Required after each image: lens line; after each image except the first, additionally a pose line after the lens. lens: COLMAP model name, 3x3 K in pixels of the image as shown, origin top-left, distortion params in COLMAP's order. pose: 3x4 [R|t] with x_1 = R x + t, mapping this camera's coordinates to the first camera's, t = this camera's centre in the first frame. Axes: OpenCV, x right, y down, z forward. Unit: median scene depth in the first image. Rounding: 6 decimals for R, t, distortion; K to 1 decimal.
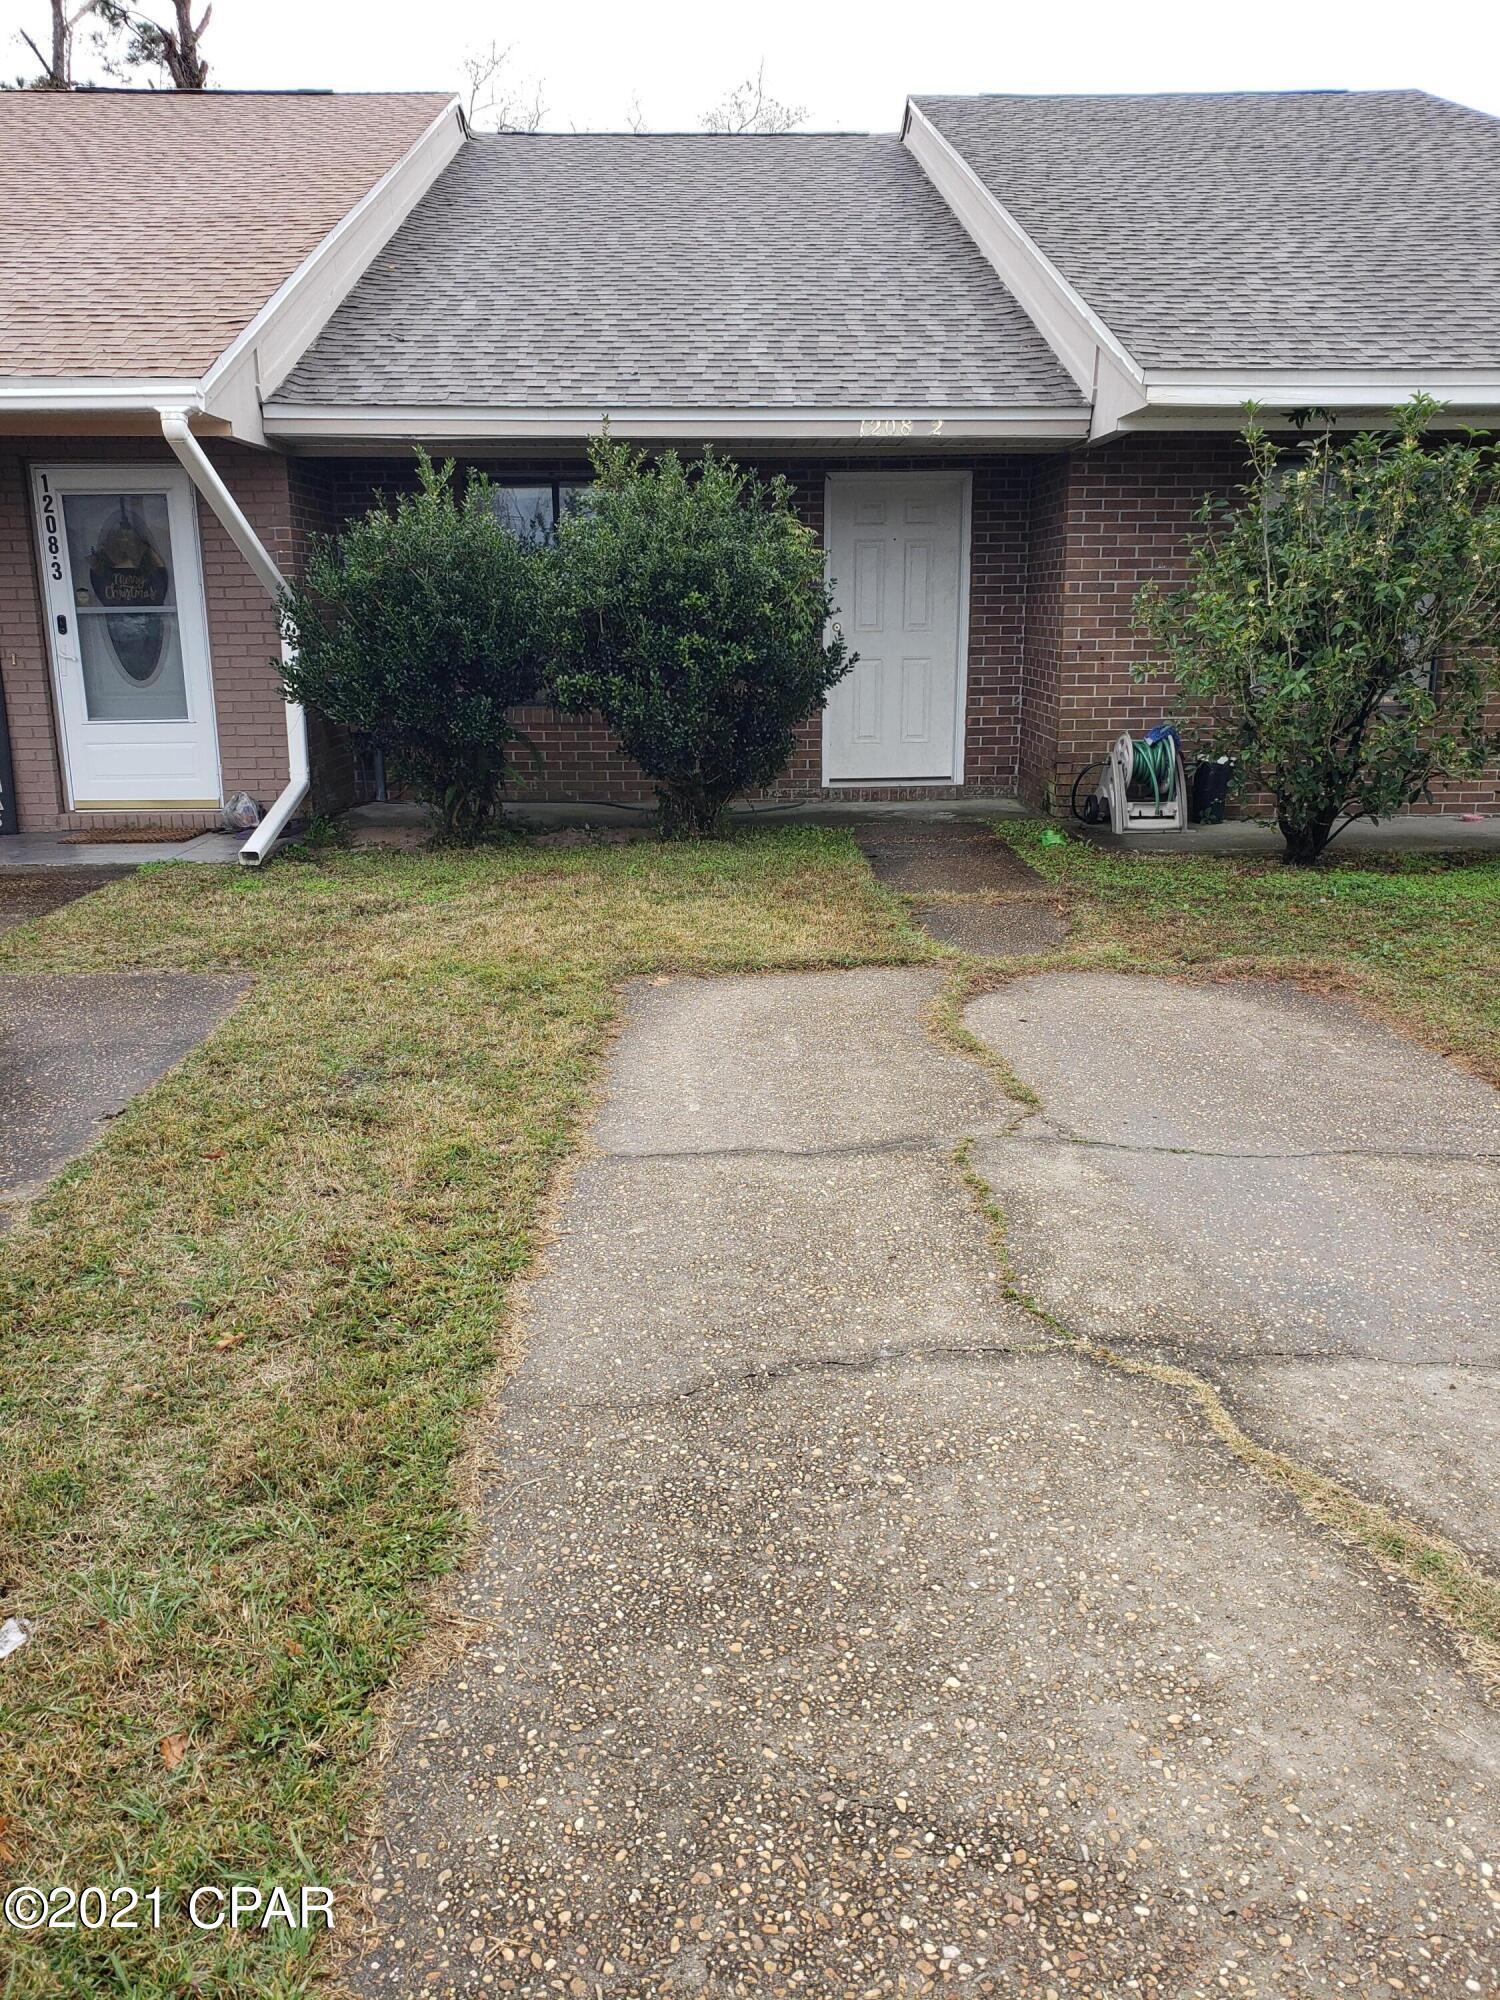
lens RADIAL K [[1498.3, 0, 750.0], [0, 1498.3, 1000.0], [0, 0, 1]] dist [0.118551, -0.355259]
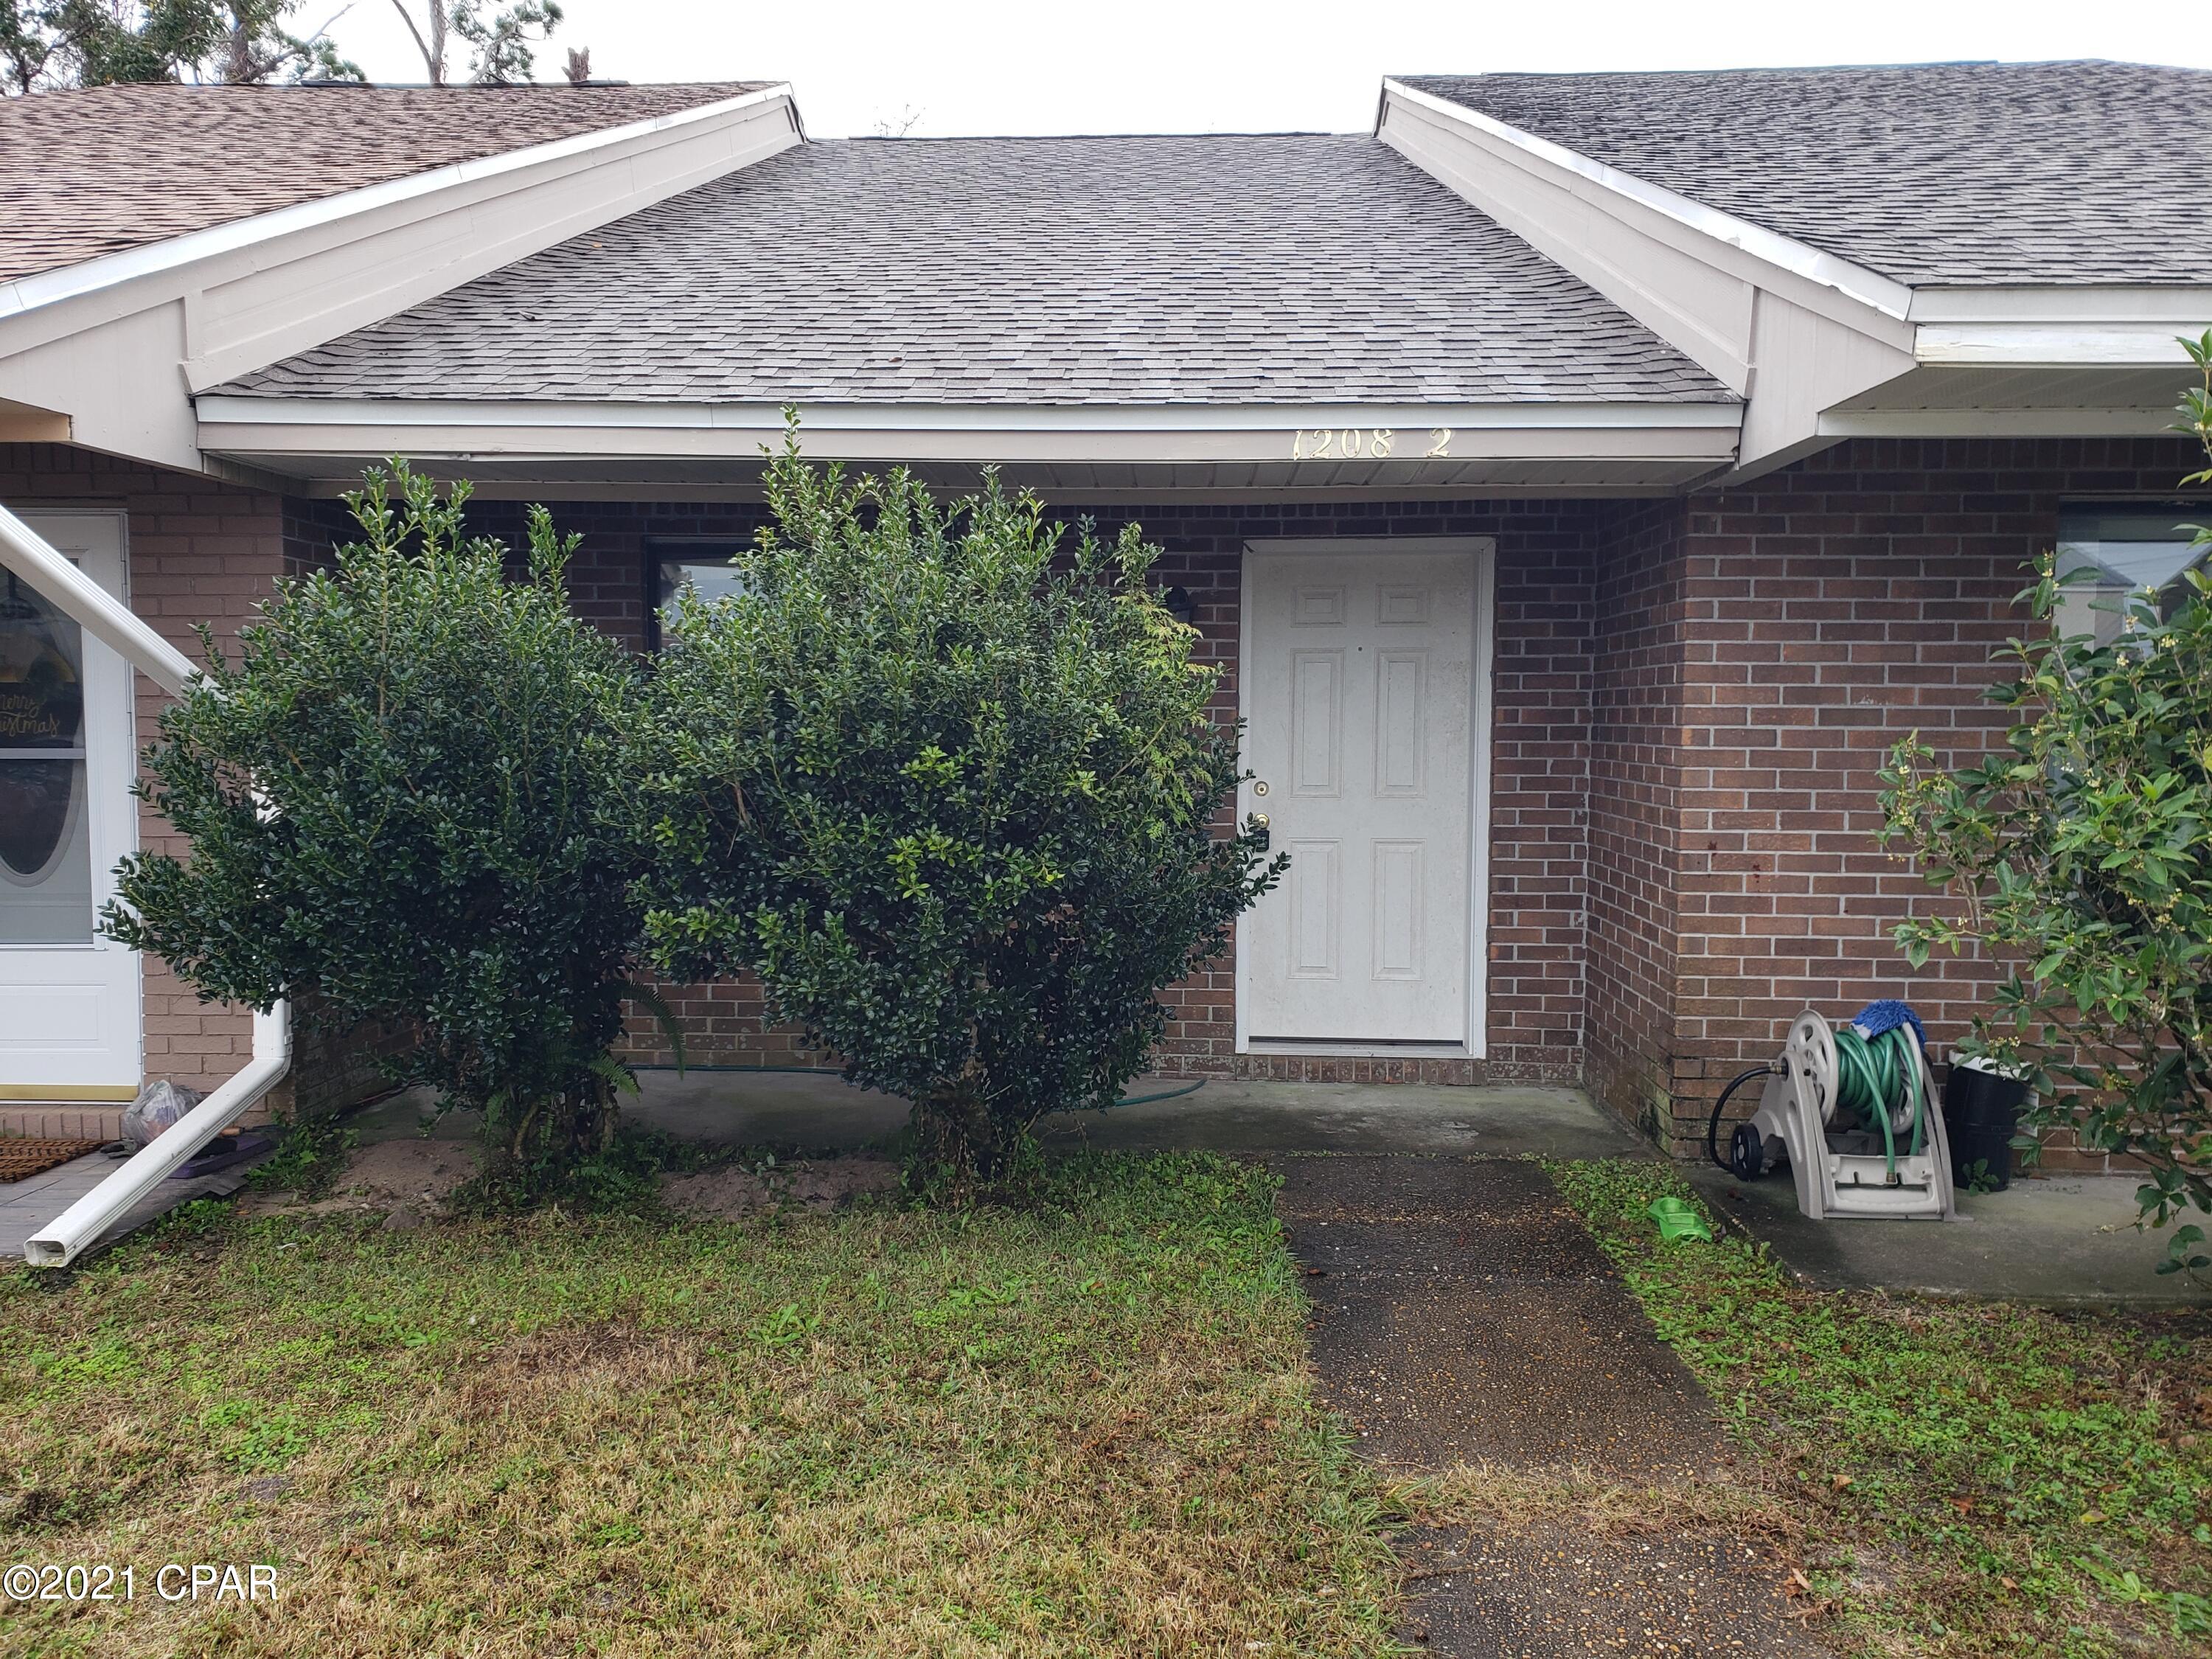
lens RADIAL K [[1657.1, 0, 1098.7], [0, 1657.1, 834.5], [0, 0, 1]] dist [0.118551, -0.355259]
pose [[0.997729, 0.017164, -0.065135, 0.041921], [-0.028855, 0.982683, -0.183035, -0.125592], [0.060866, 0.184499, 0.980946, 0.417184]]
